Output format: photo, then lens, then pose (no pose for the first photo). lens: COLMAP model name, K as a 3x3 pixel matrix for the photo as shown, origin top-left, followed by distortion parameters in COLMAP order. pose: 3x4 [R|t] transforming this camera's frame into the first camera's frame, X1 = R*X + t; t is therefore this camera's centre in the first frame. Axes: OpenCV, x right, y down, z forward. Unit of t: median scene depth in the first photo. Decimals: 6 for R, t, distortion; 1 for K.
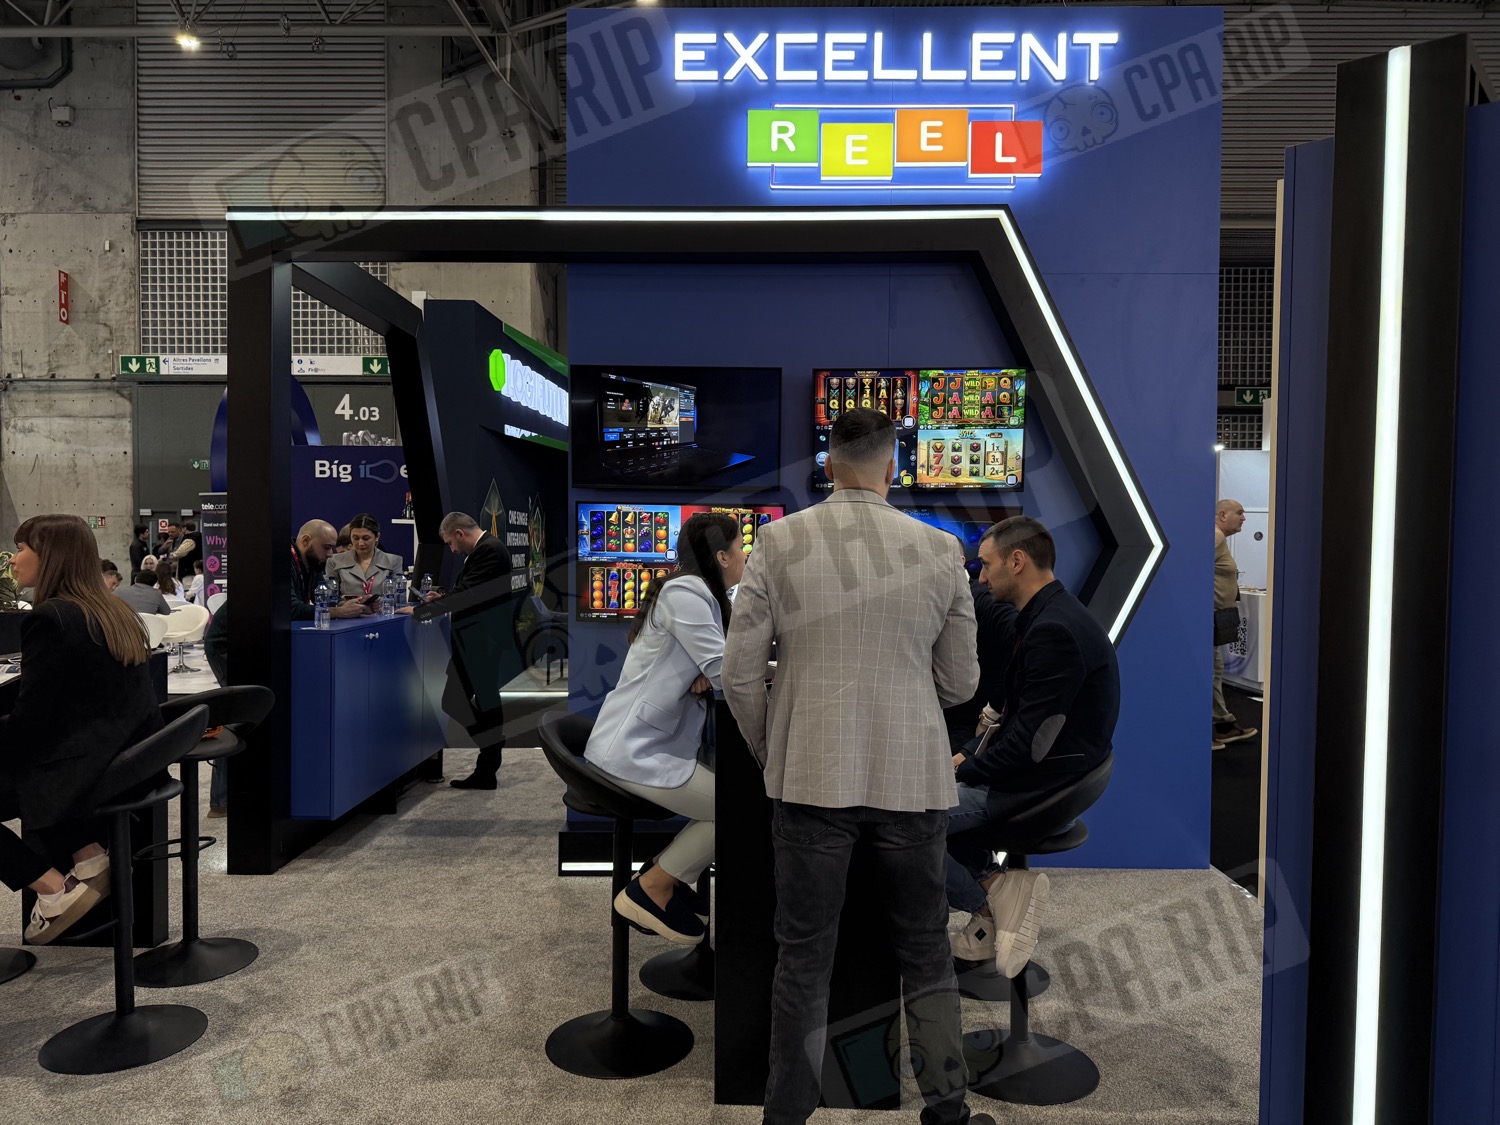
lens RADIAL K [[1065.7, 0, 750.2], [0, 1065.7, 558.7], [0, 0, 1]] dist [-0.006631, 0.001390]
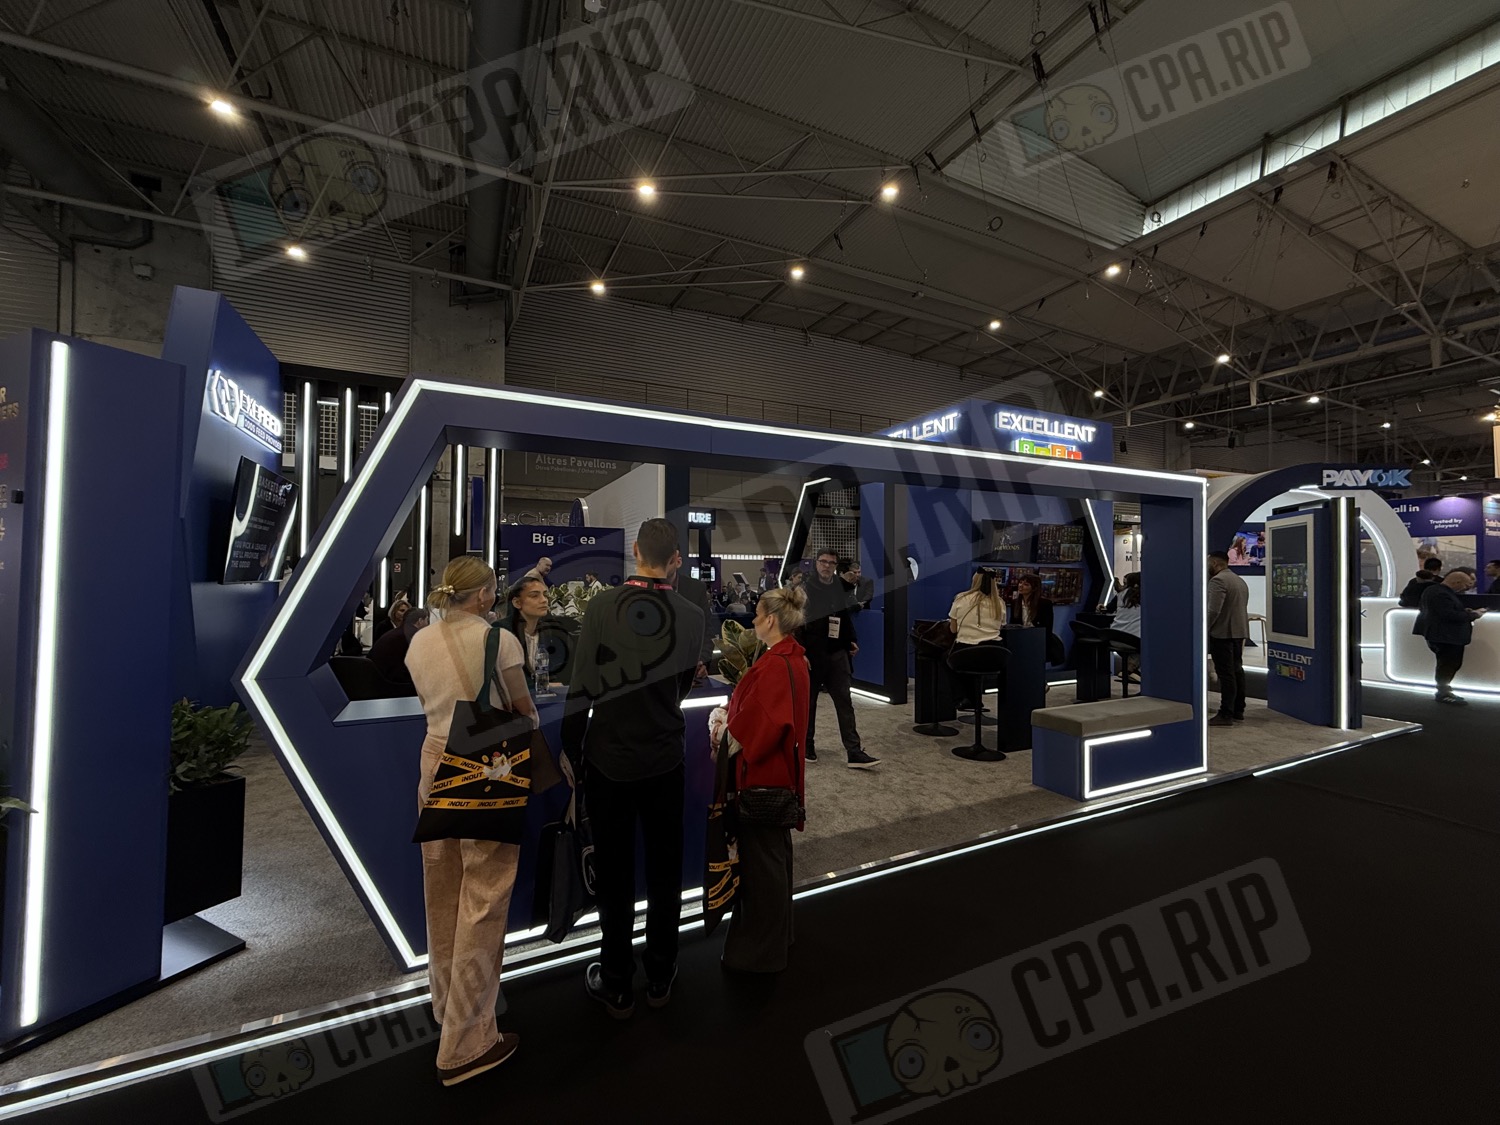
lens RADIAL K [[601.7, 0, 747.6], [0, 601.7, 567.3], [0, 0, 1]] dist [-0.000402, -0.000215]
pose [[0.898762, 0.009348, 0.438338, -0.322153], [0.006040, 0.999414, -0.033697, 0.001200], [-0.438396, 0.032933, 0.898179, -0.047846]]
